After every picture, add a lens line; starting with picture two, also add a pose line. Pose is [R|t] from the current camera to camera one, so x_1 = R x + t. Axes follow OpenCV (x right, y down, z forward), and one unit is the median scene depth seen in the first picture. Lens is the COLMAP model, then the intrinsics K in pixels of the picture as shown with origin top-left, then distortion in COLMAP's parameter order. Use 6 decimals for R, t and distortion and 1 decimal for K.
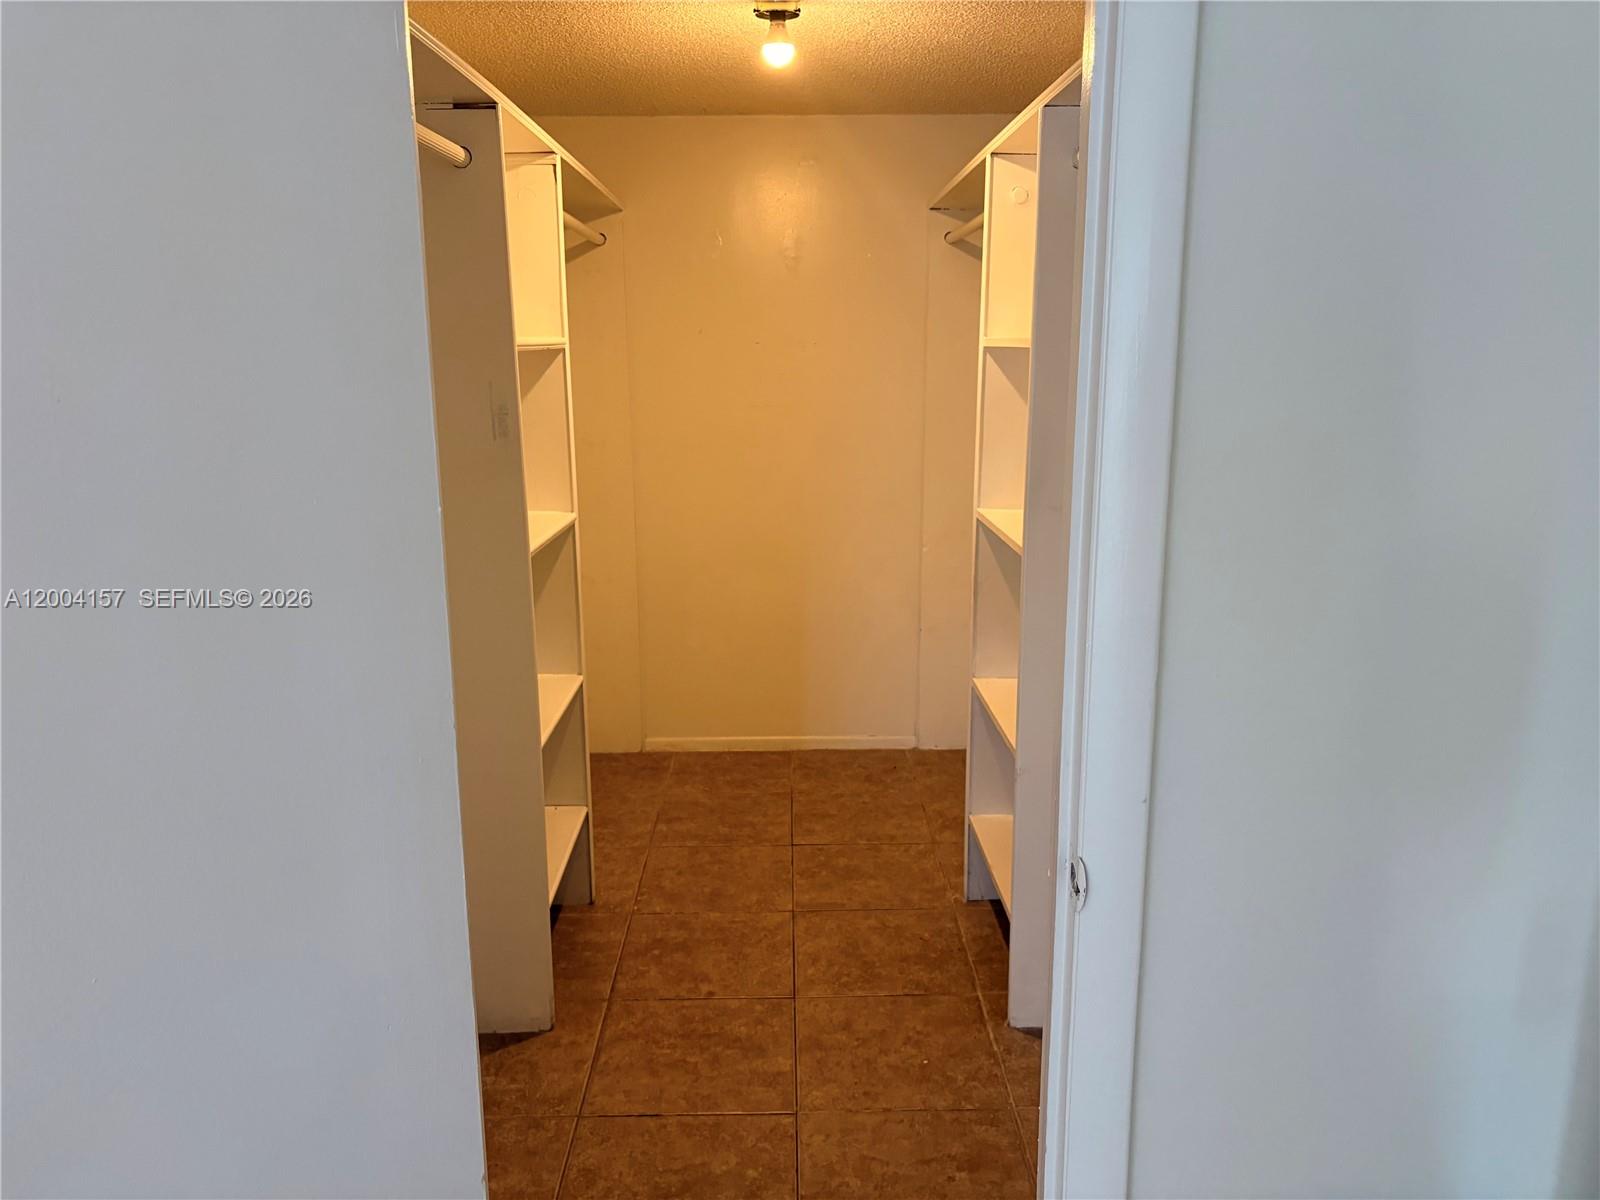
lens RADIAL K [[1197.5, 0, 831.6], [0, 1197.5, 599.7], [0, 0, 1]] dist [0.103863, -0.245315]
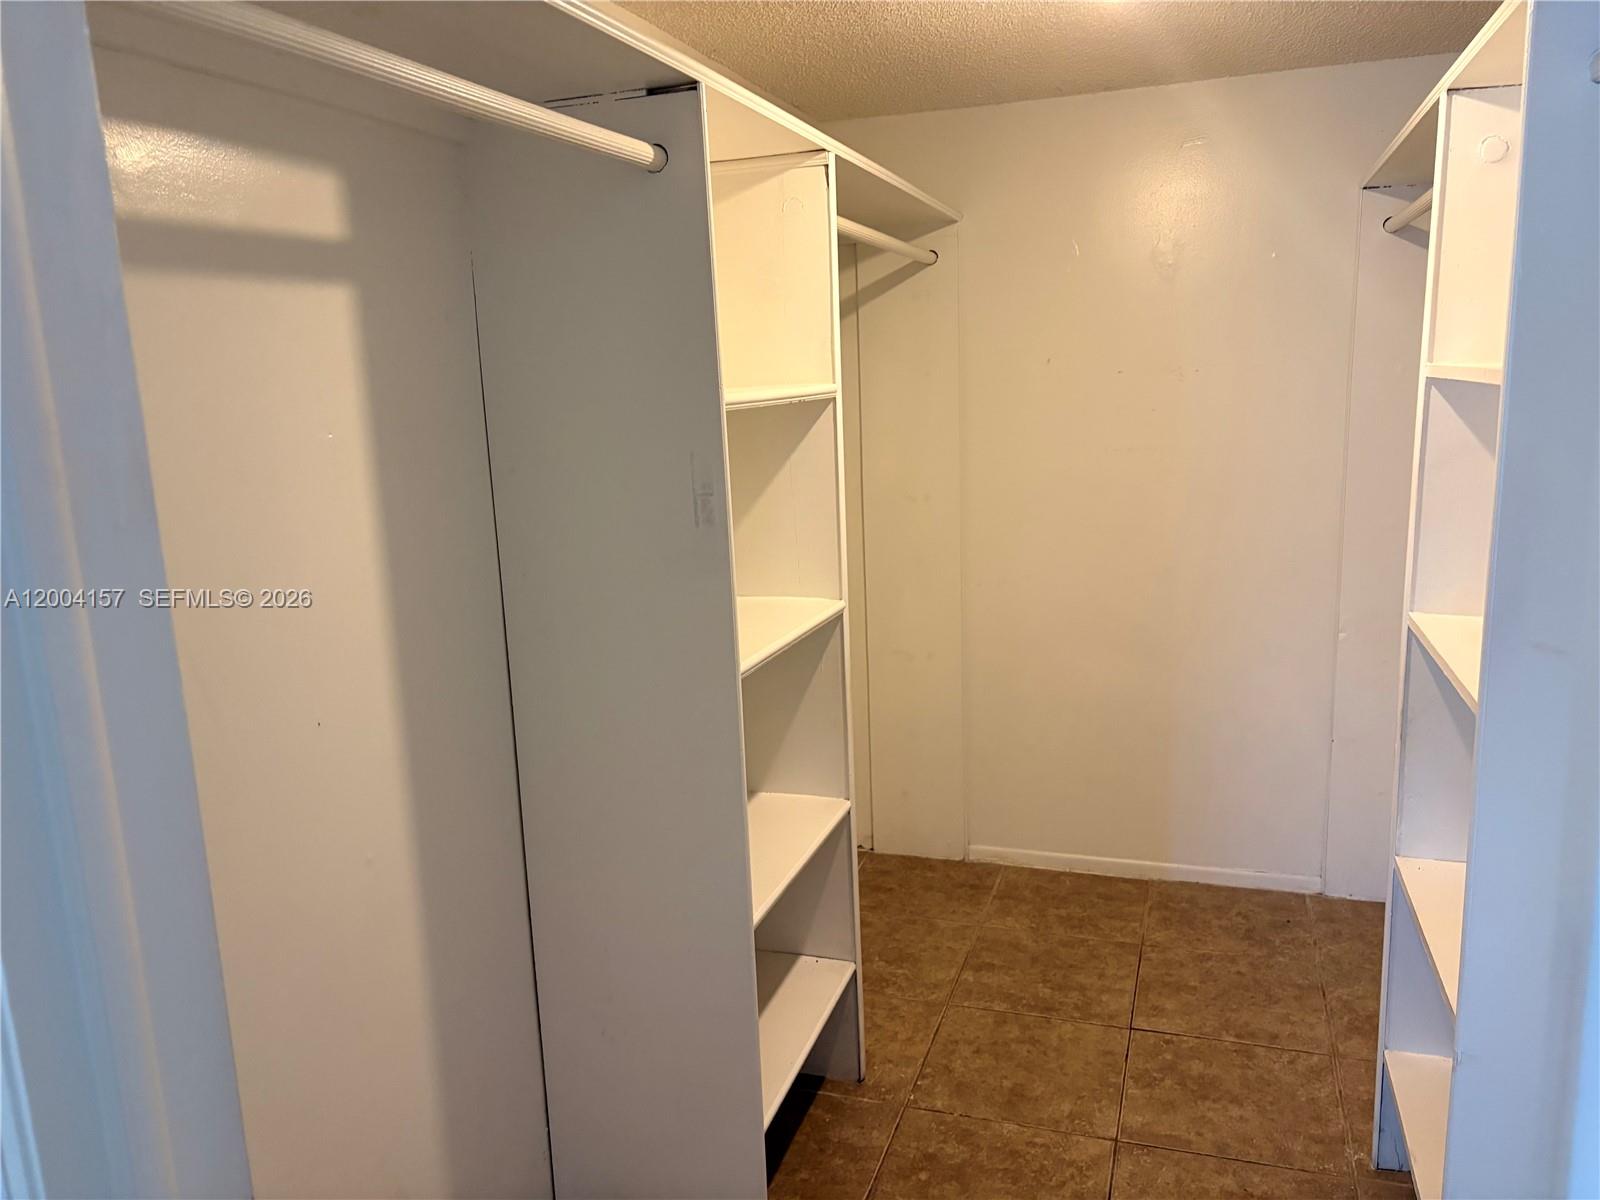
lens RADIAL K [[1189.8, 0, 820.6], [0, 1189.8, 600.5], [0, 0, 1]] dist [0.052135, -0.074822]
pose [[0.936502, 0.034986, -0.348911, 0.040383], [-0.039908, 0.999179, -0.006925, -0.056984], [0.348383, 0.020410, 0.937130, 0.218630]]
